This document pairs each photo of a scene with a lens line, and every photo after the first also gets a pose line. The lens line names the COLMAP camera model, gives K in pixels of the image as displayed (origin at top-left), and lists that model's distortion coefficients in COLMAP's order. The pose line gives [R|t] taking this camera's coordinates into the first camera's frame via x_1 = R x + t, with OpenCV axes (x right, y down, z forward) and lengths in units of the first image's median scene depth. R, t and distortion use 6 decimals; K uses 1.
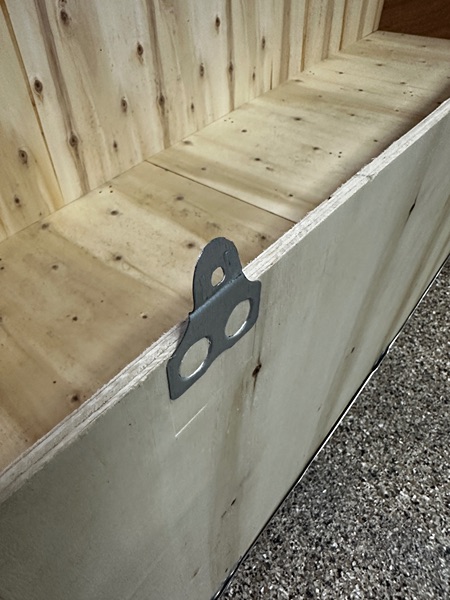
lens RADIAL K [[422.9, 0, 172.1], [0, 422.9, 286.3], [0, 0, 1]] dist [-0.072327, 0.003915]
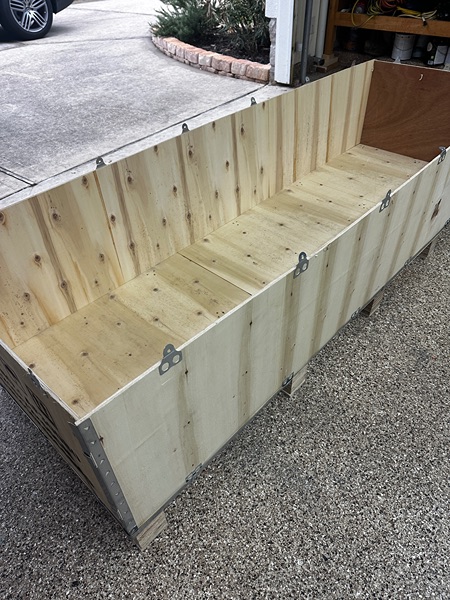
lens RADIAL K [[429.6, 0, 225.0], [0, 429.6, 300.0], [0, 0, 1]] dist [0.002054, -0.007383]
pose [[0.999248, 0.034555, 0.017568, 0.097037], [-0.033657, 0.998226, -0.049110, -0.058841], [-0.019234, 0.048481, 0.998639, -0.621023]]
